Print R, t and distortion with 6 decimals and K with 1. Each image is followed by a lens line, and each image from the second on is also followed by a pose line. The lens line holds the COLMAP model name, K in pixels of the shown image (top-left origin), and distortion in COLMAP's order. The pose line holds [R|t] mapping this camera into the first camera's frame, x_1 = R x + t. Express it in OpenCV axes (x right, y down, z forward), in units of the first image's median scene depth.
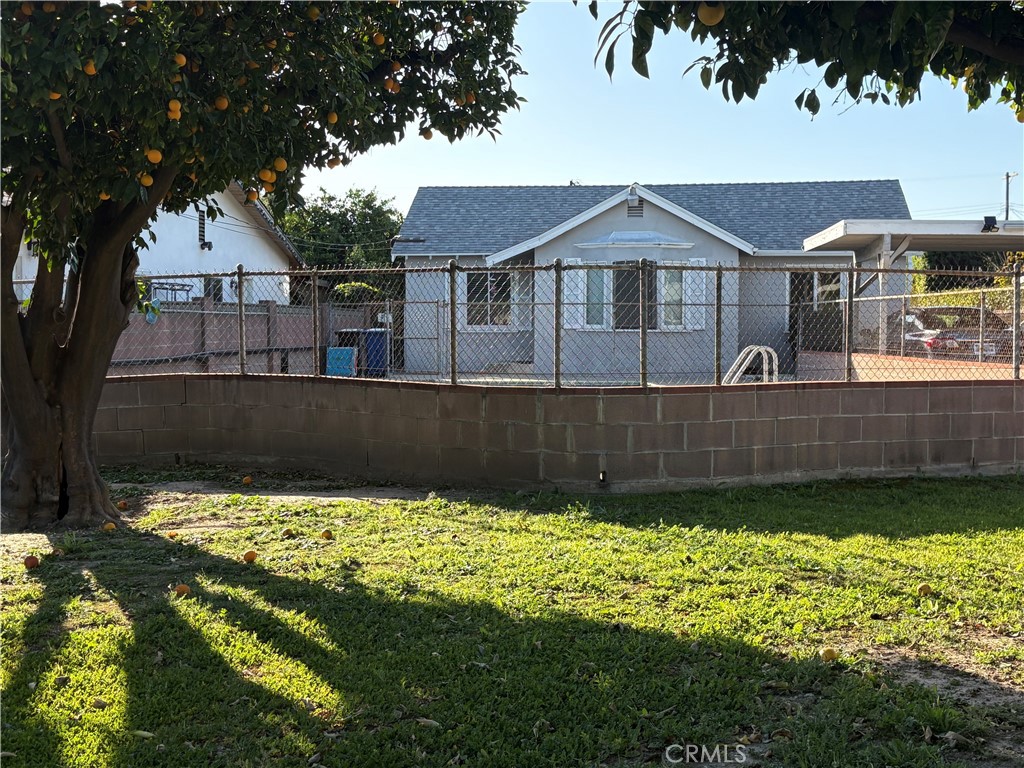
lens RADIAL K [[1329.7, 0, 512.0], [0, 1329.7, 387.2], [0, 0, 1]] dist [0.004563, 0.000000]
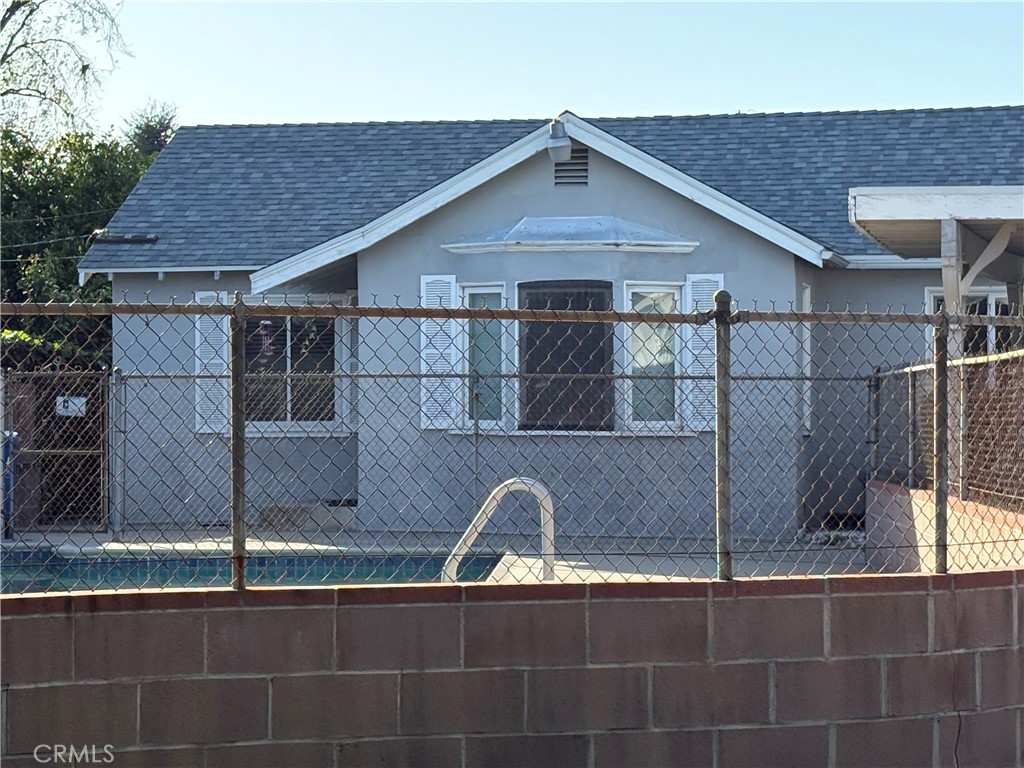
lens RADIAL K [[2754.5, 0, 512.0], [0, 2754.5, 382.2], [0, 0, 1]] dist [0.019864, 0.000000]
pose [[0.998701, -0.005086, -0.050698, 0.120620], [0.002178, 0.998358, -0.057238, -0.006151], [0.050906, 0.057053, 0.997072, 0.056162]]
